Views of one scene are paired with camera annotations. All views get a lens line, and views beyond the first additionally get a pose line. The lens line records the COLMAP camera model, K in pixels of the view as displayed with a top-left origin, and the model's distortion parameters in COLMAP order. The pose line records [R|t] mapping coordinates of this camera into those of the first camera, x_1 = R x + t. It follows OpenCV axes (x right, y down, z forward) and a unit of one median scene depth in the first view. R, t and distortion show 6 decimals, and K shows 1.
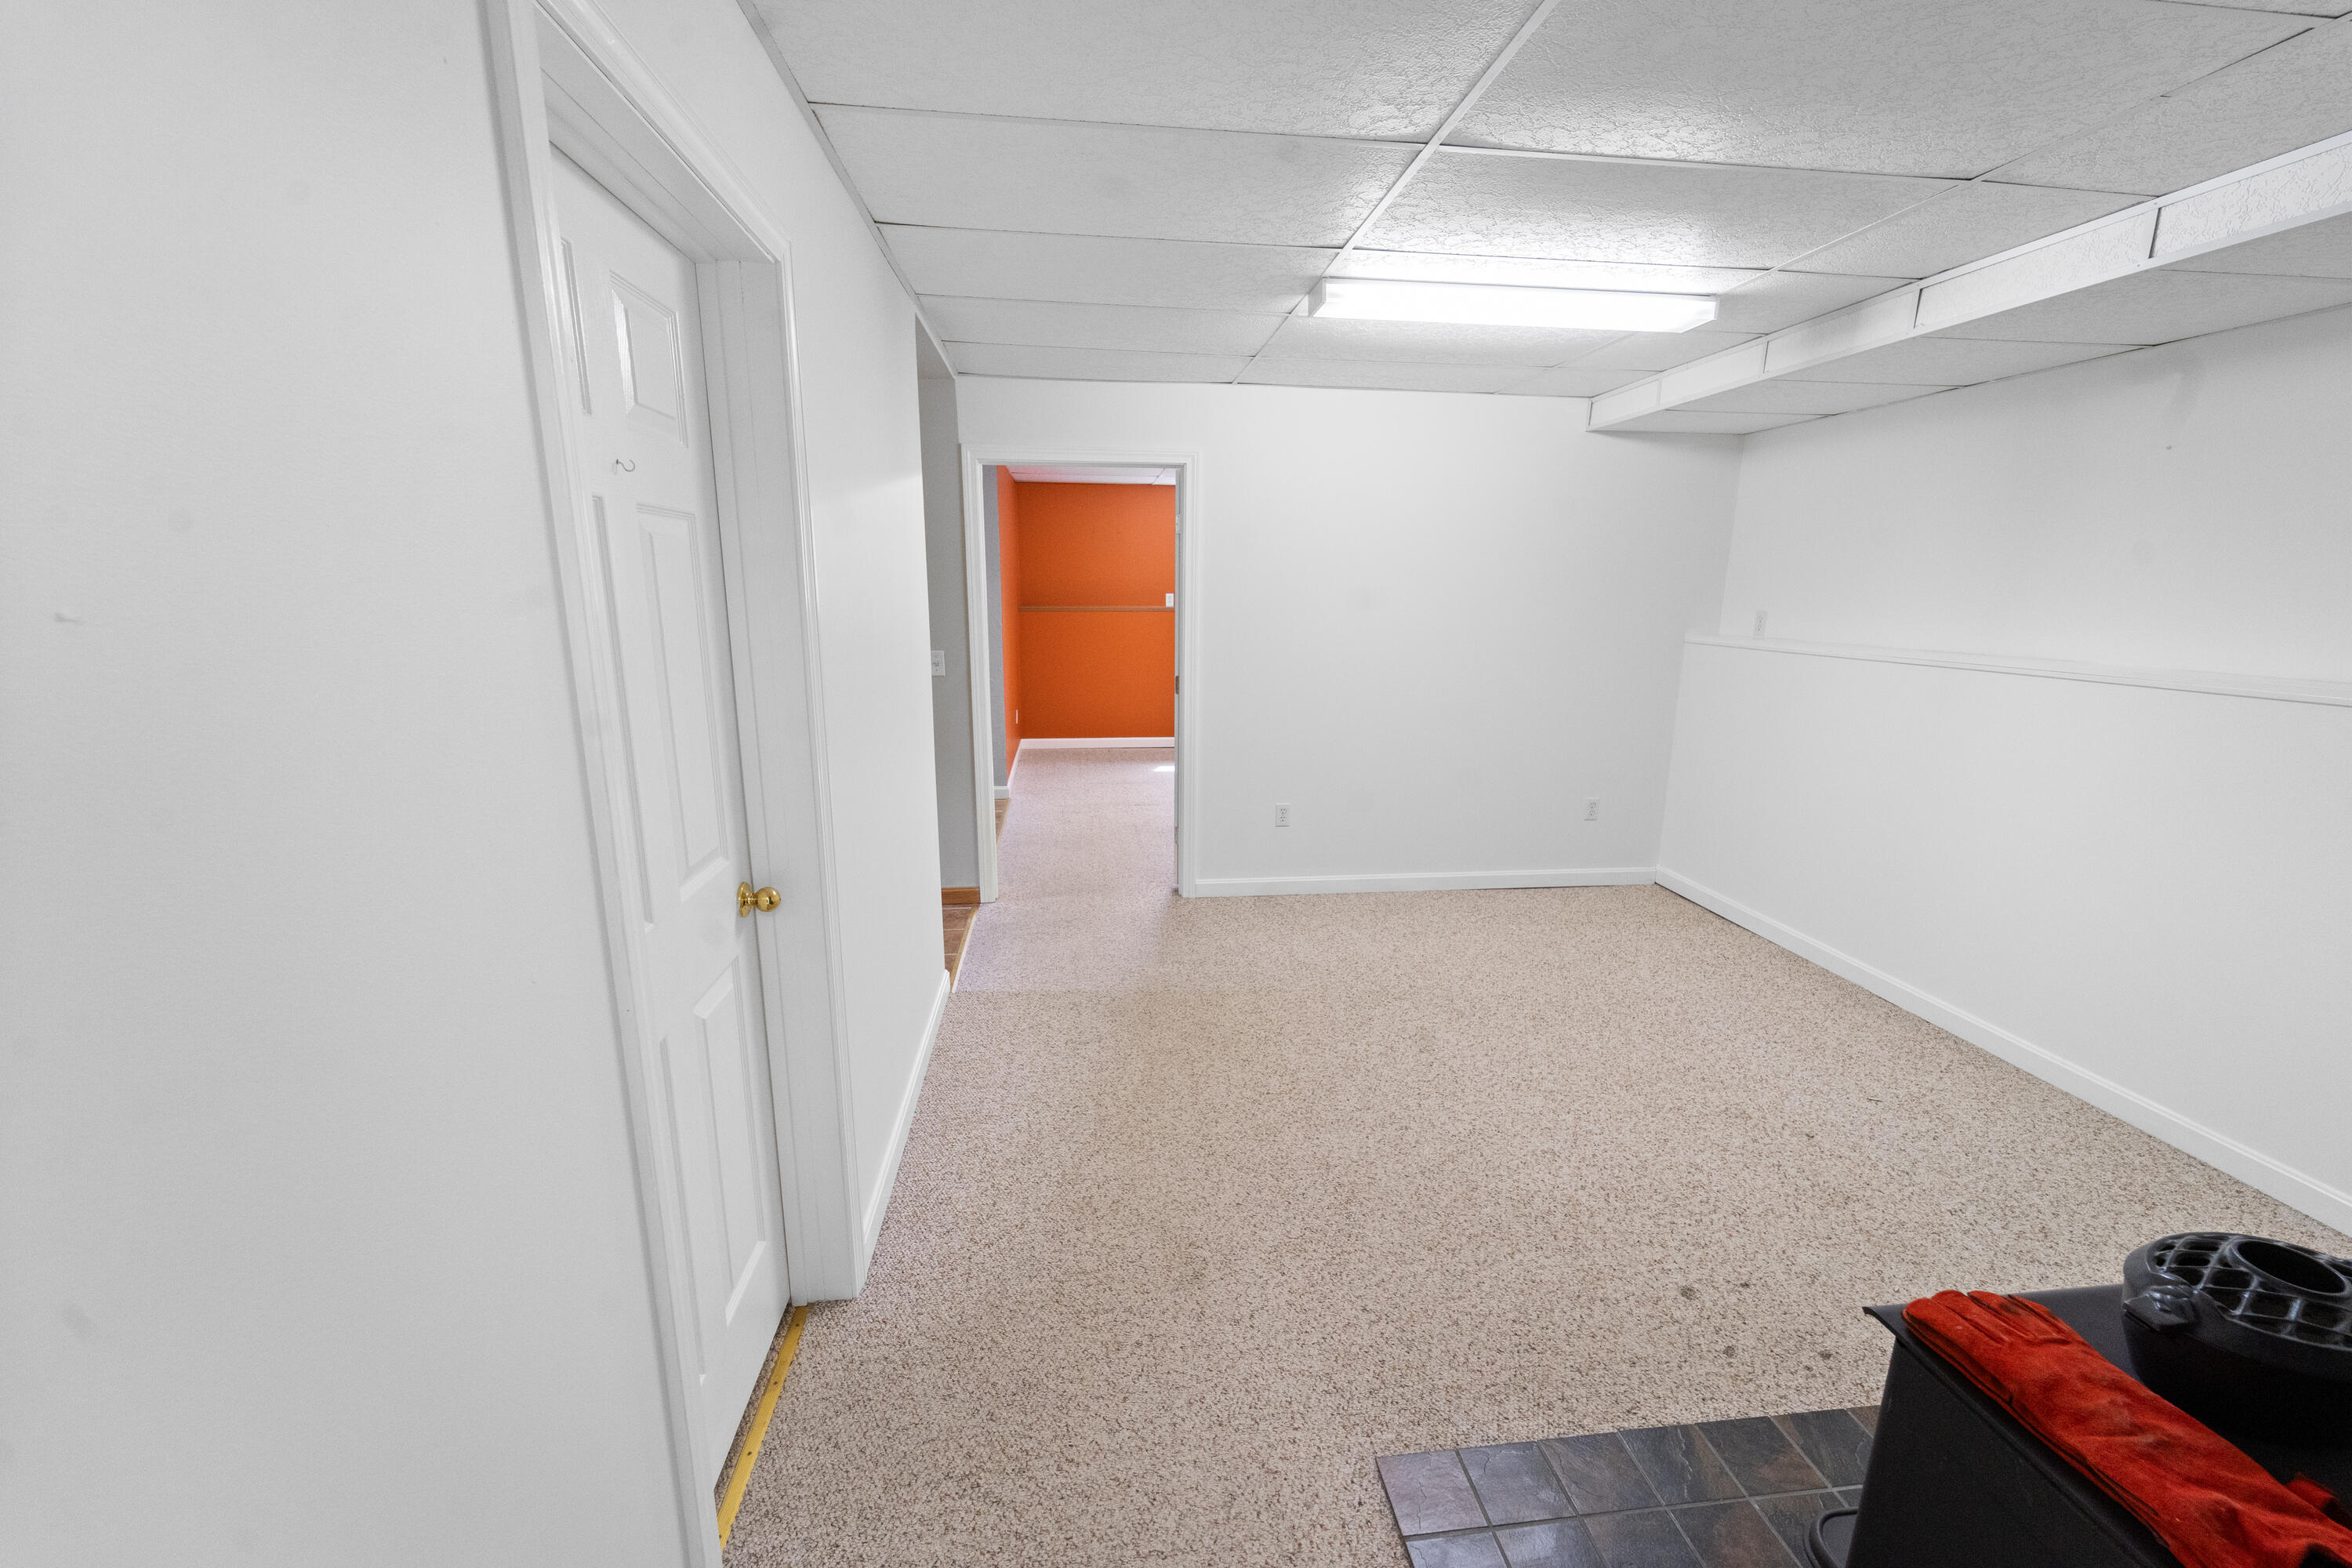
lens RADIAL K [[941.8, 0, 1179.1], [0, 941.8, 786.4], [0, 0, 1]] dist [0.002388, -0.002236]
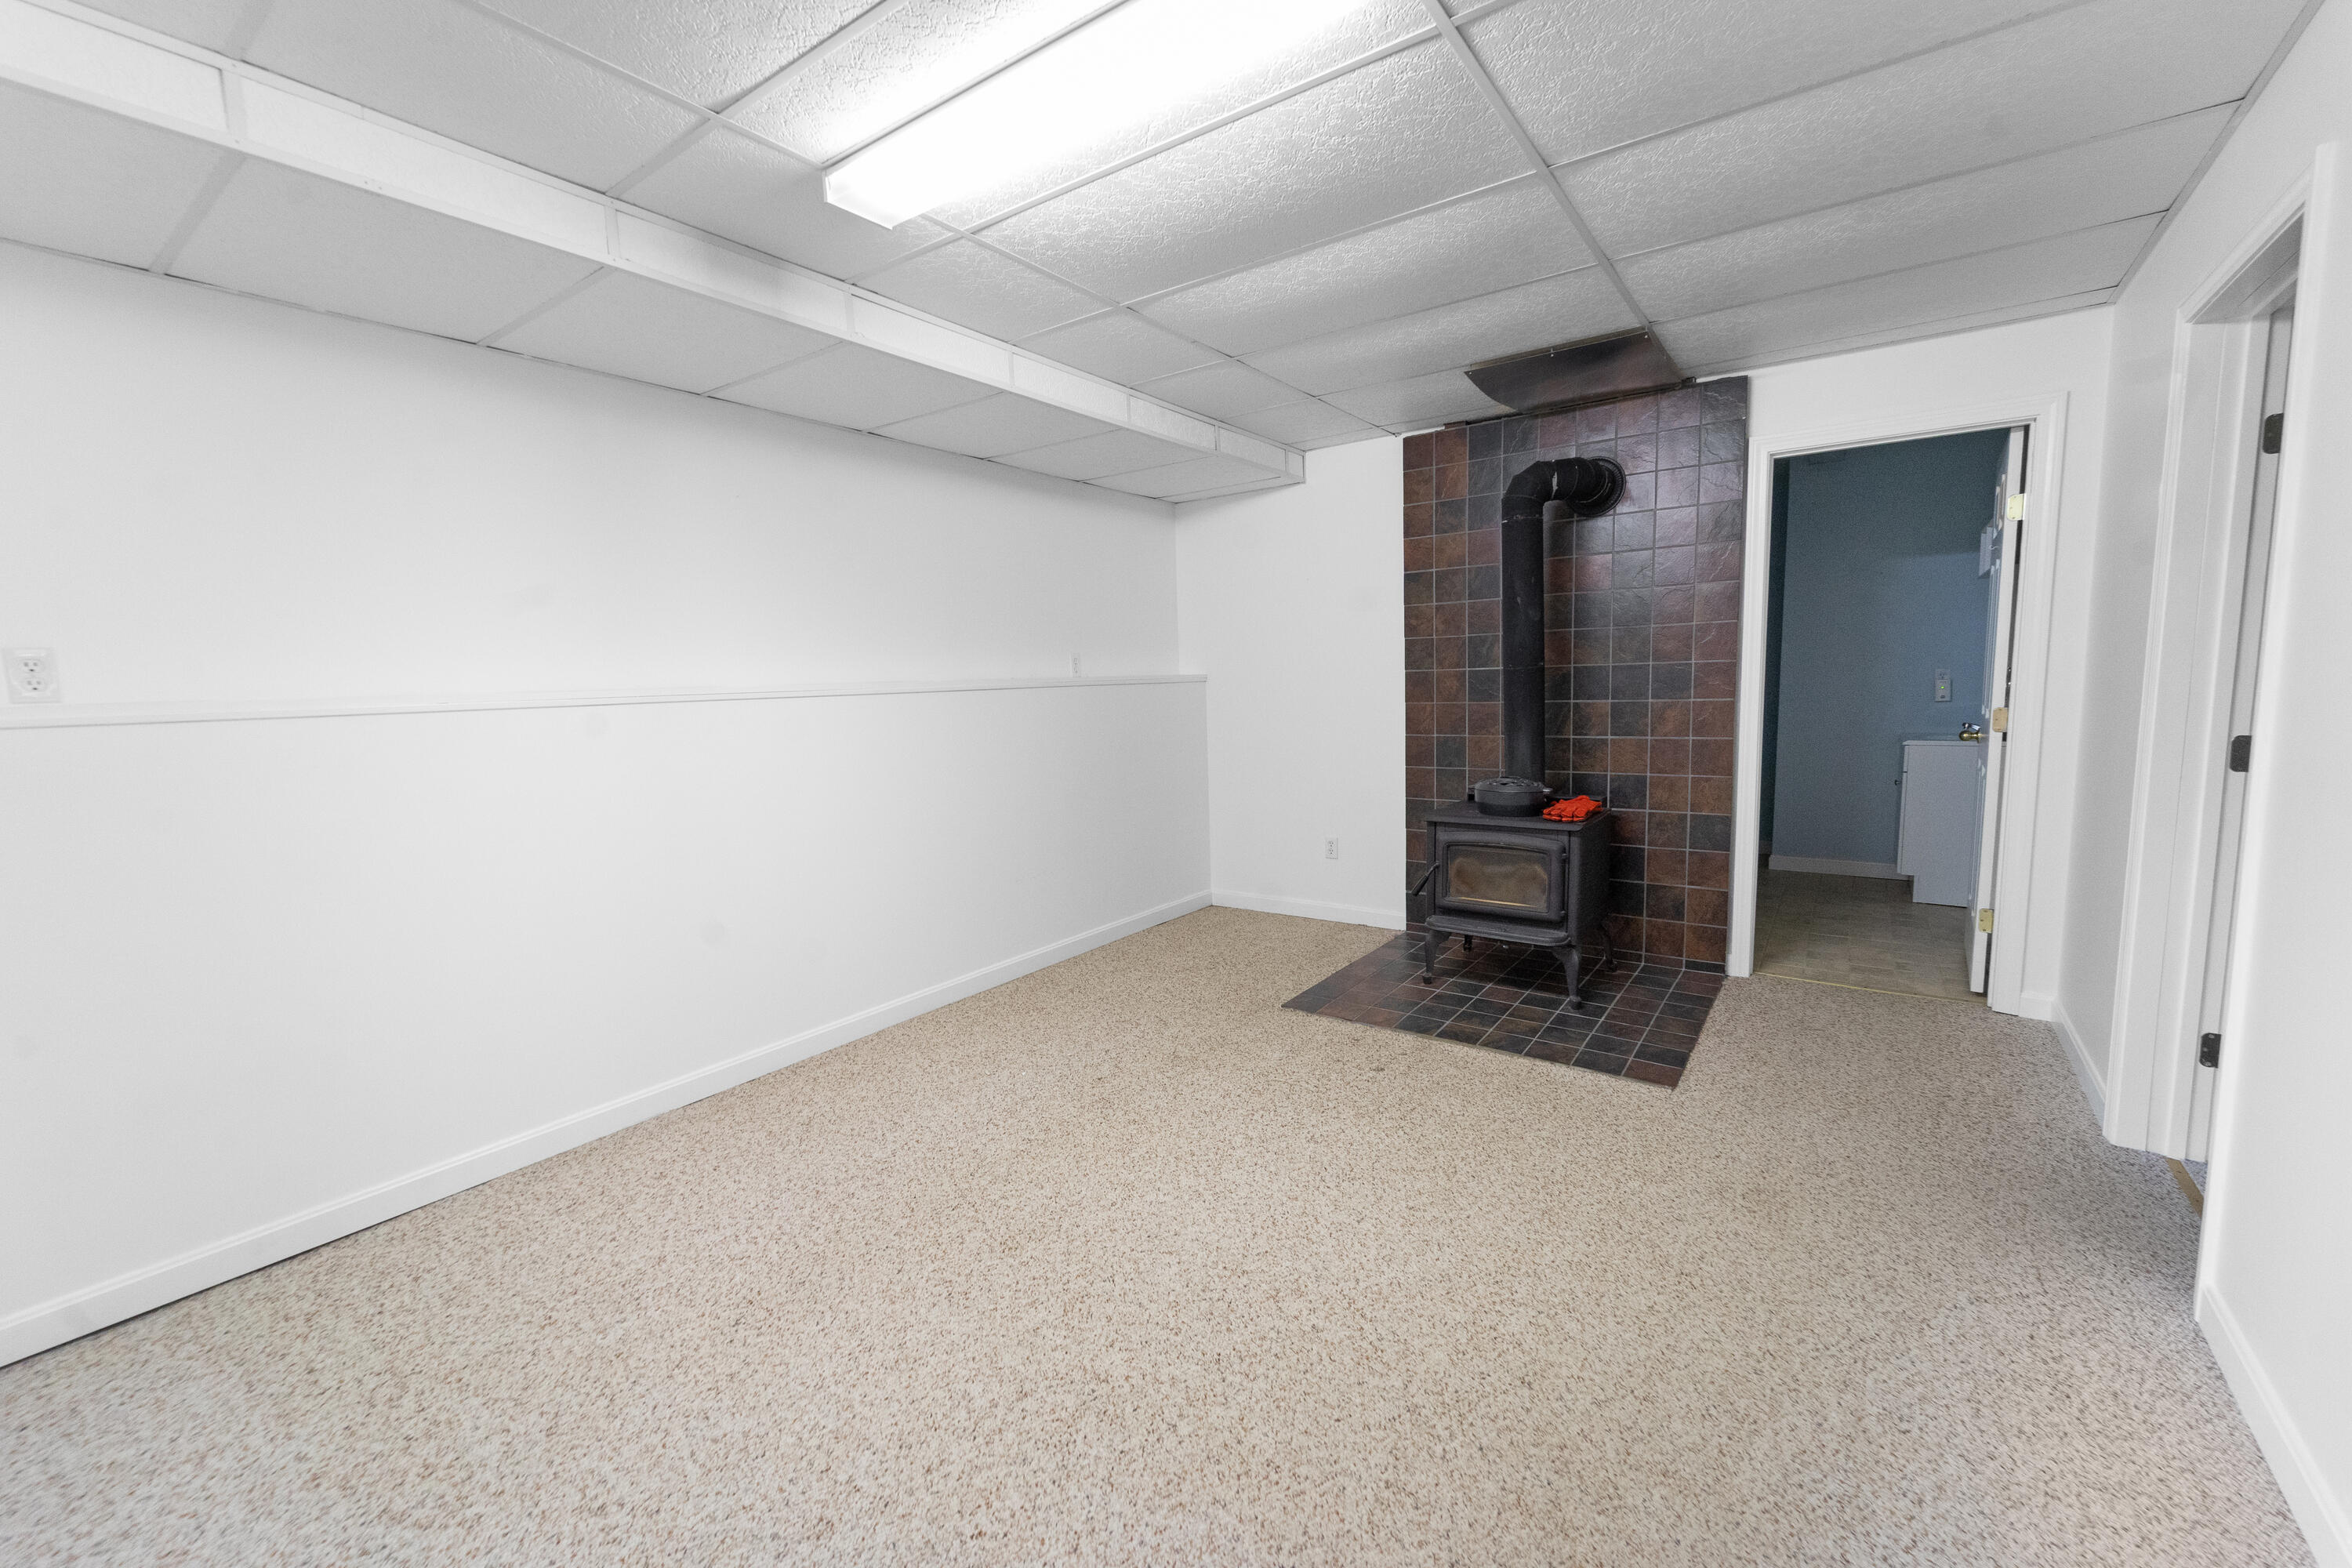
lens RADIAL K [[941.8, 0, 1183.2], [0, 941.8, 788.2], [0, 0, 1]] dist [0.002388, -0.002236]
pose [[-0.742601, -0.065632, 0.666510, -0.132651], [0.165288, 0.946443, 0.277356, -0.239450], [-0.649017, 0.316131, -0.691981, 1.474622]]
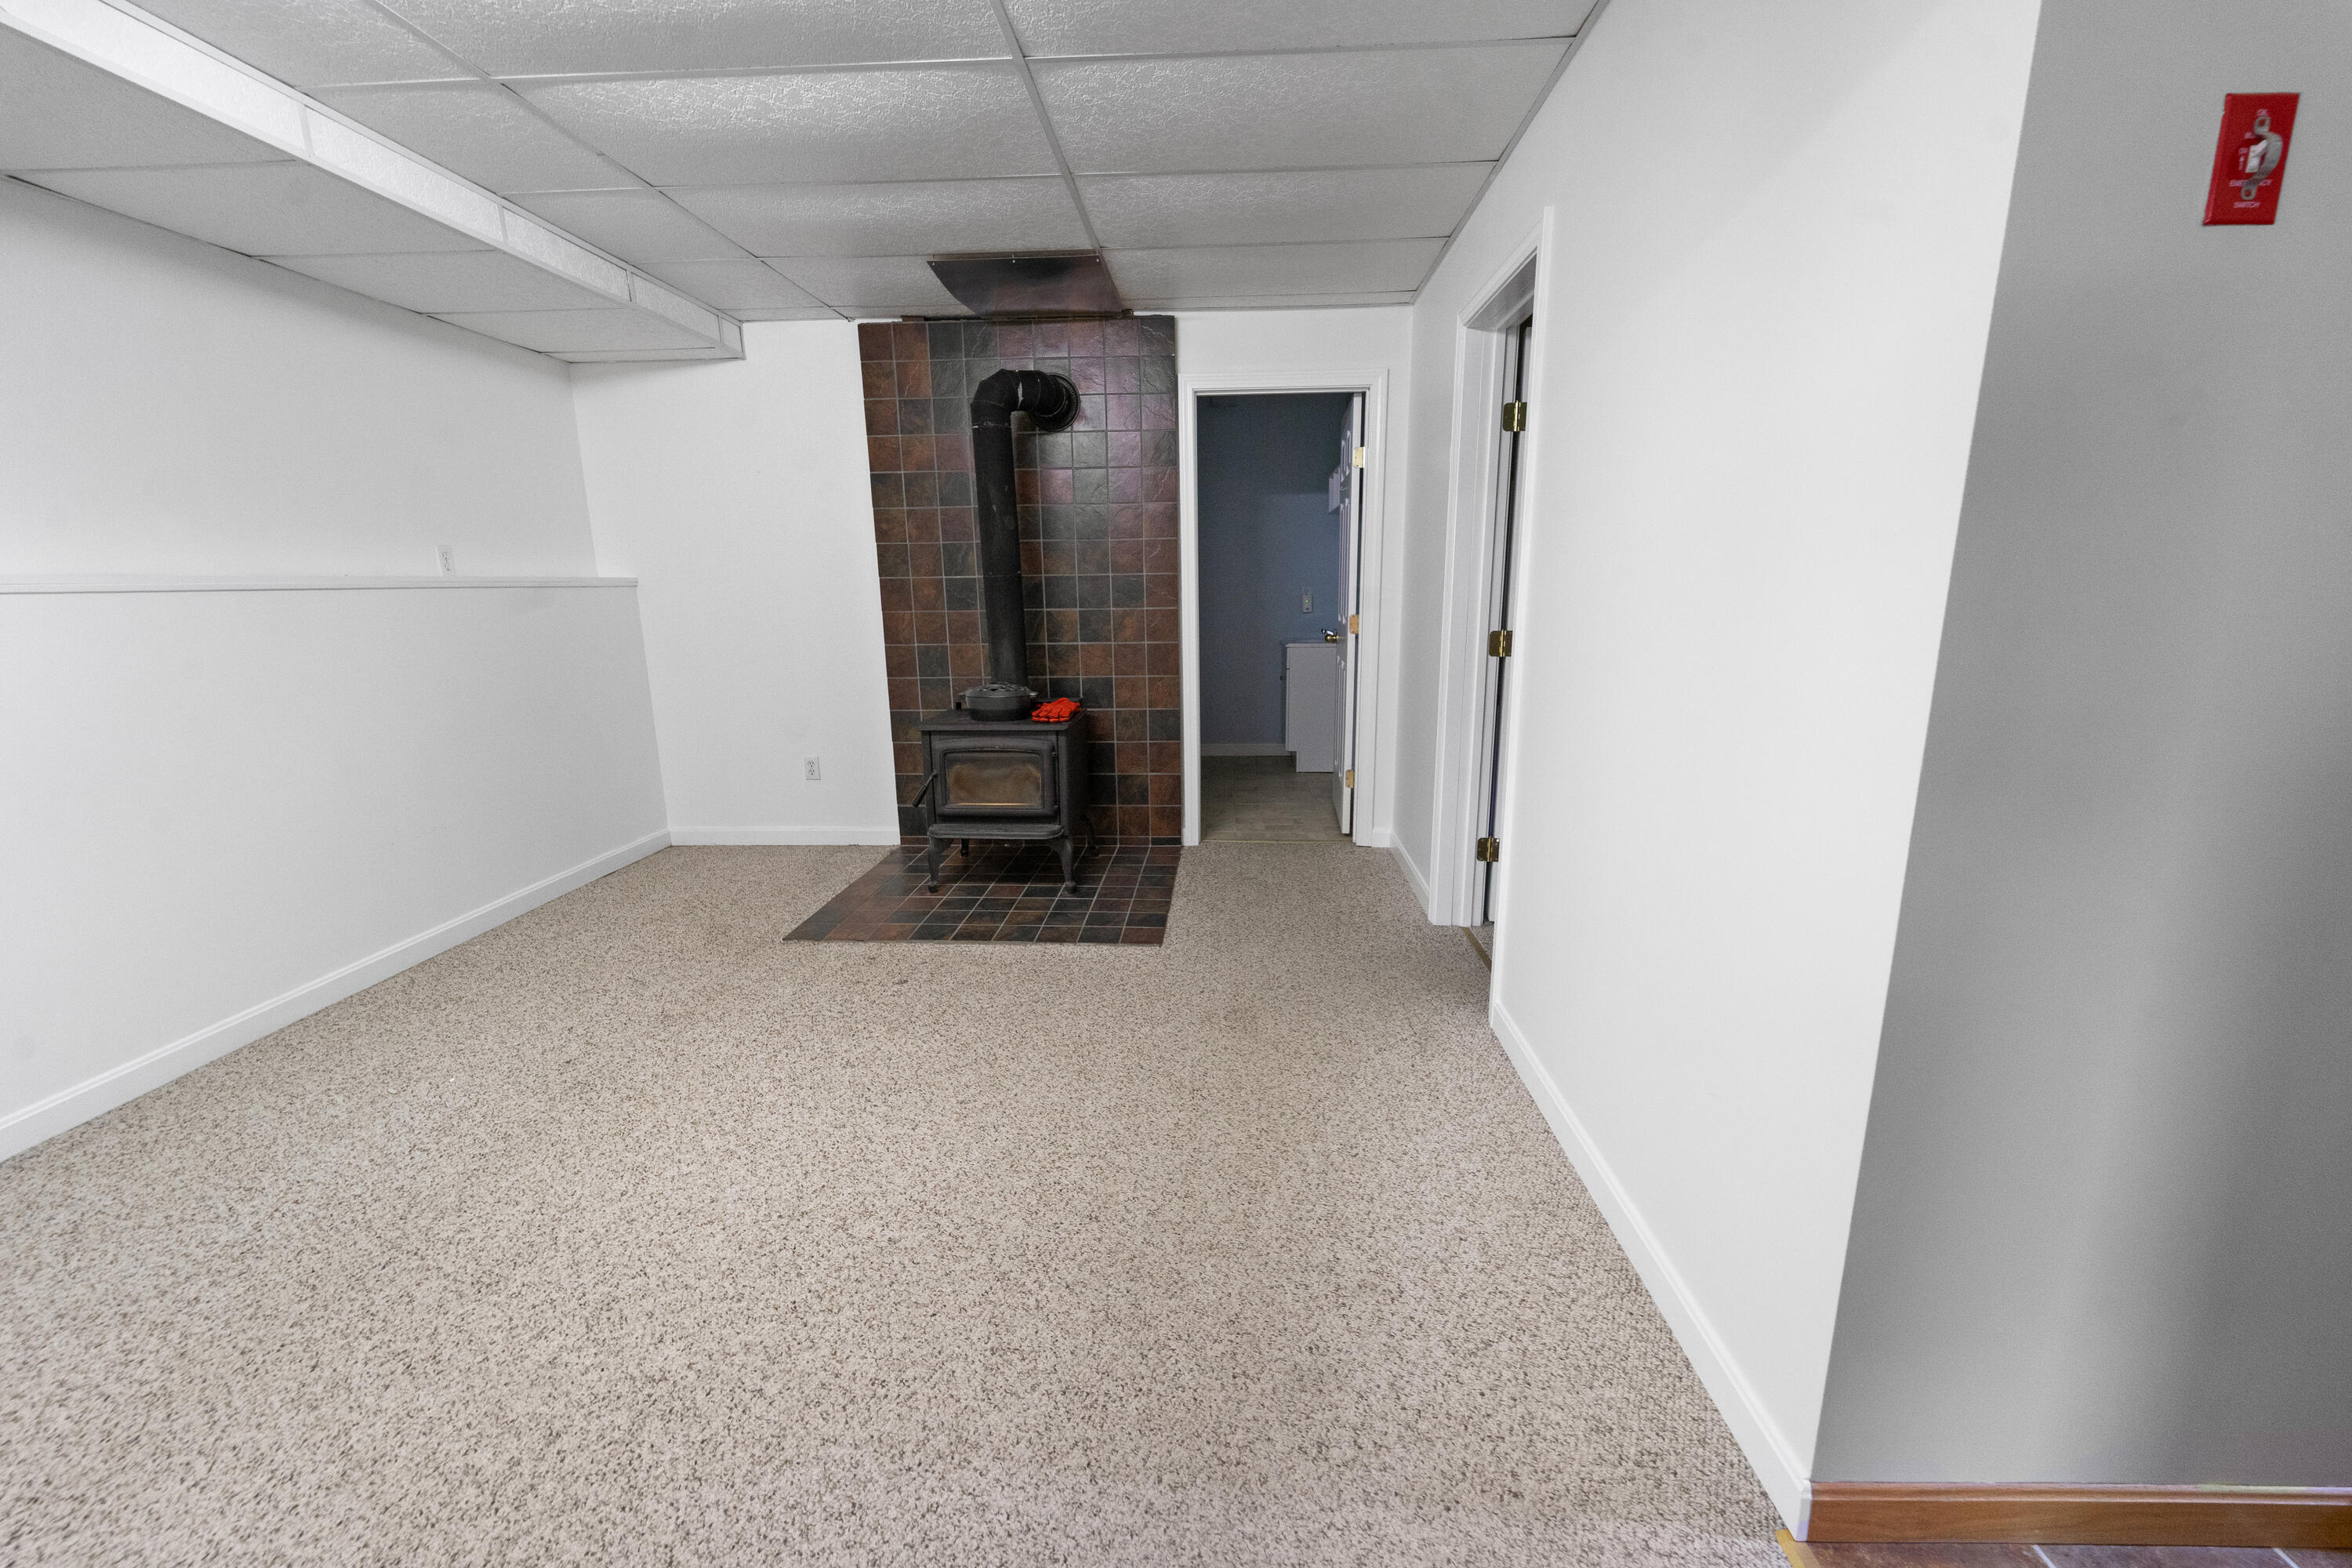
lens RADIAL K [[941.8, 0, 1180.4], [0, 941.8, 788.4], [0, 0, 1]] dist [0.002388, -0.002236]
pose [[-0.986427, -0.033232, 0.160805, -0.079380], [0.037313, 0.908324, 0.416599, -0.232120], [-0.159907, 0.416944, -0.894755, 1.497890]]
